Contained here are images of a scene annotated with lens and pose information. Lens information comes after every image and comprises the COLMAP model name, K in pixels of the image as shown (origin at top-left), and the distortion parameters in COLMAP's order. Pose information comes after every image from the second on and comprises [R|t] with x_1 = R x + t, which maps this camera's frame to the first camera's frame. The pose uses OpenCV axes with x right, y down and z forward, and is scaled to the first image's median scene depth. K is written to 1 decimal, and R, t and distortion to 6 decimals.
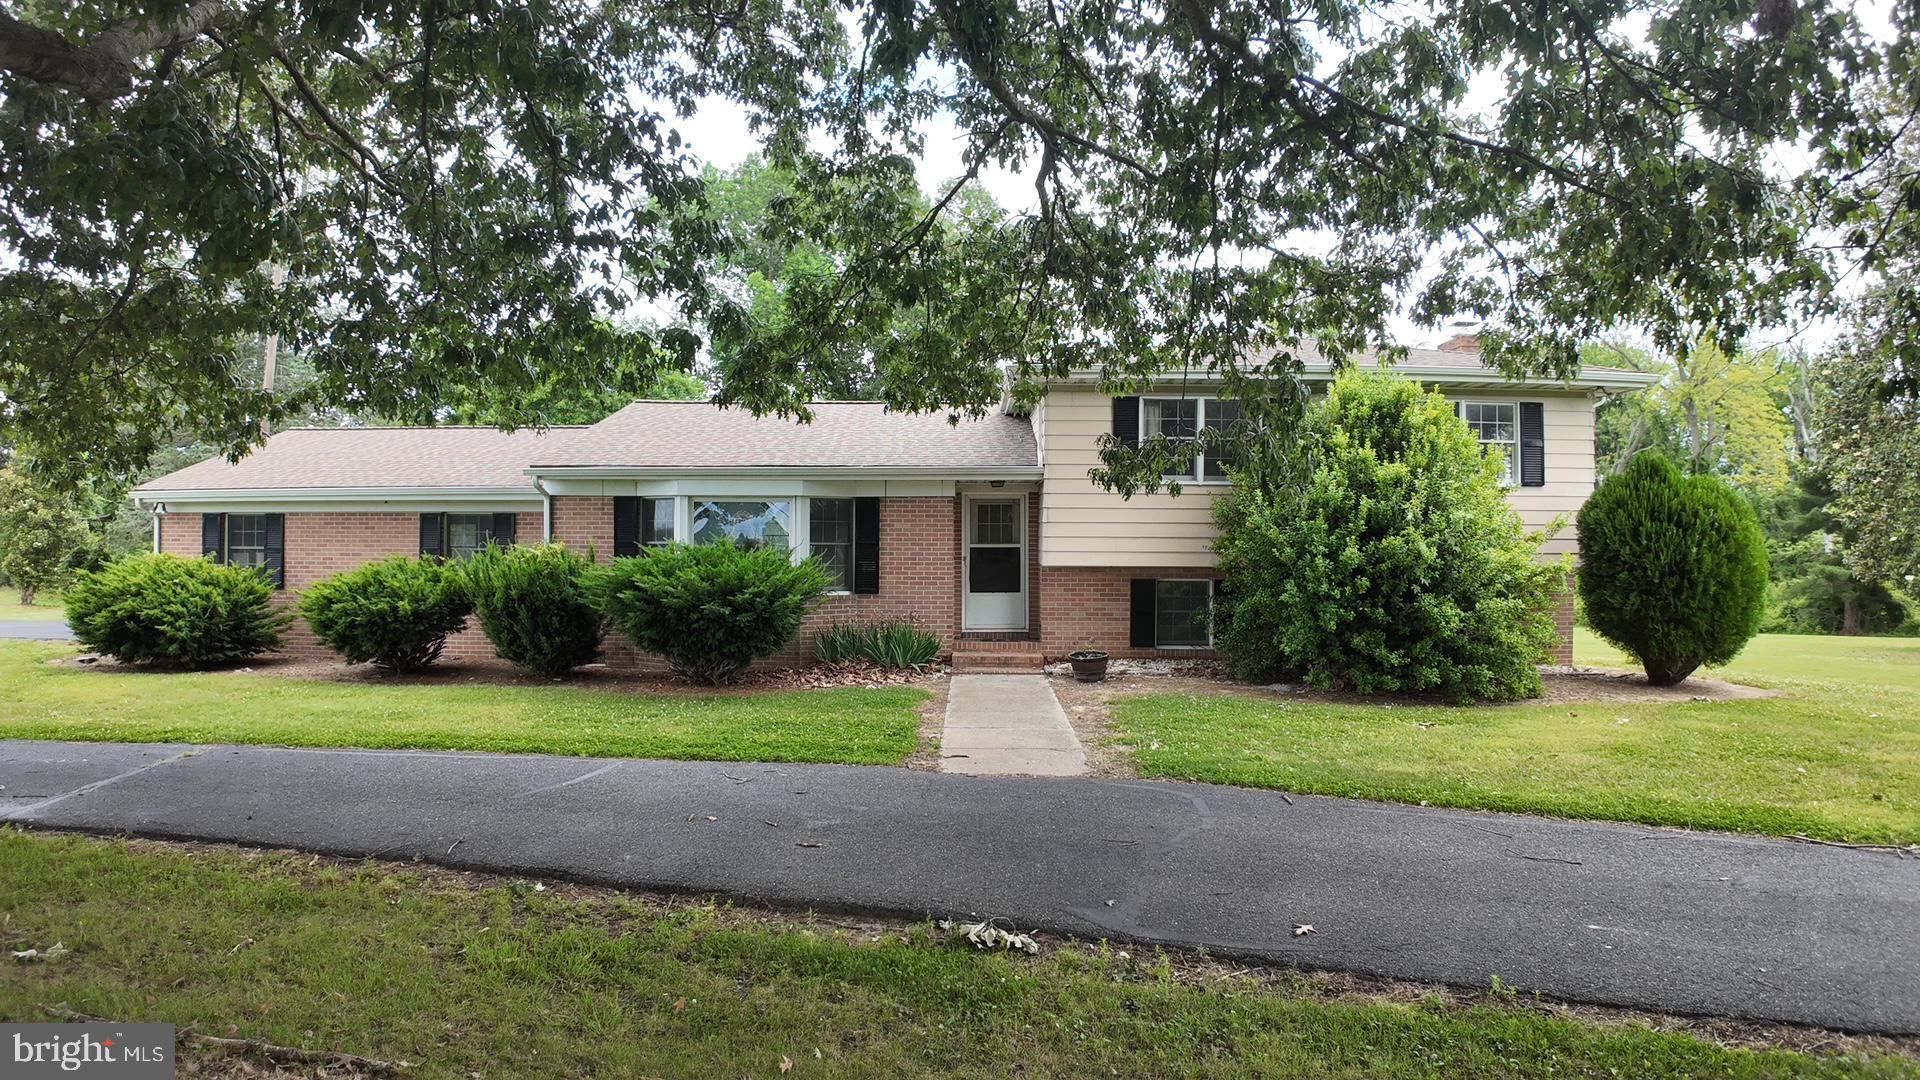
lens RADIAL K [[1022.2, 0, 960.0], [0, 1022.2, 540.0], [0, 0, 1]] dist [-0.120253, 0.001079]
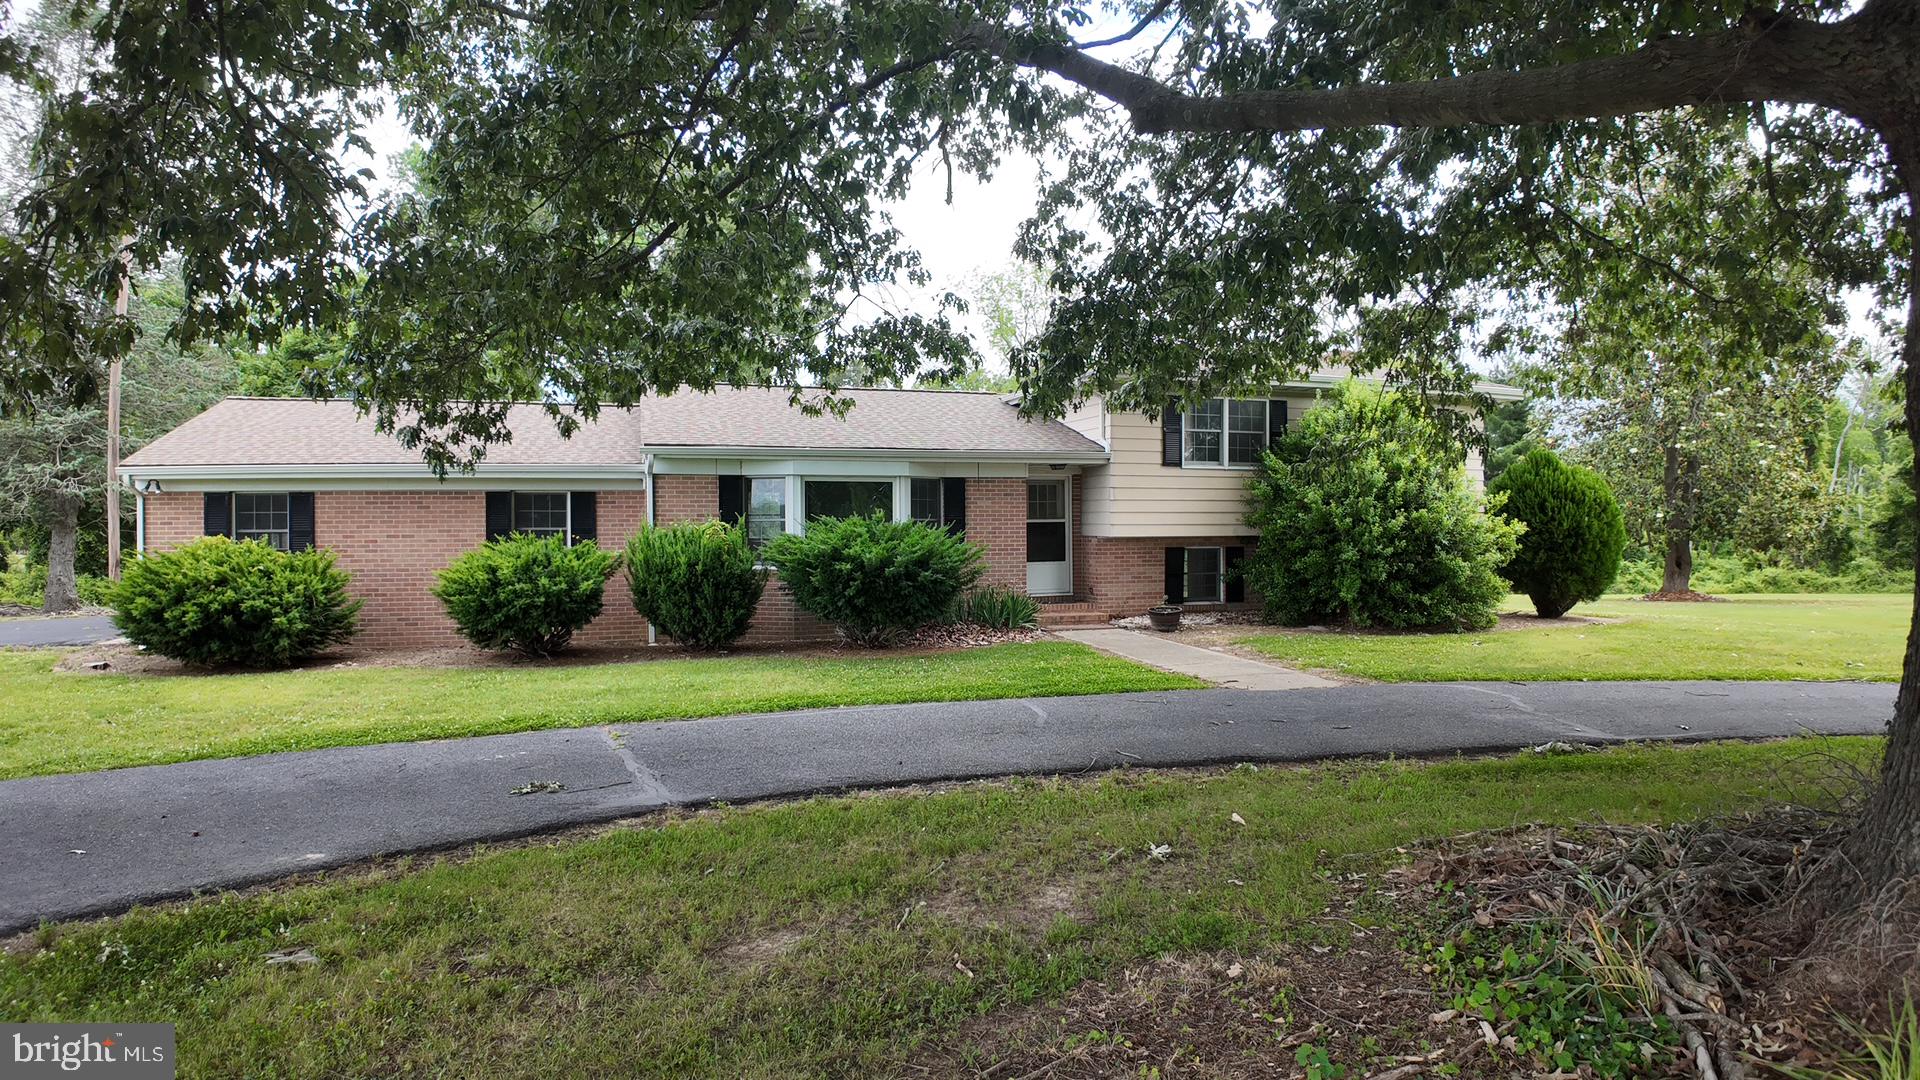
lens RADIAL K [[1022.2, 0, 960.0], [0, 1022.2, 540.0], [0, 0, 1]] dist [-0.120253, 0.001079]
pose [[0.947417, -0.013525, 0.319715, -0.482892], [0.008933, 0.999835, 0.015825, 0.009283], [-0.319877, -0.012136, 0.947381, -0.059865]]
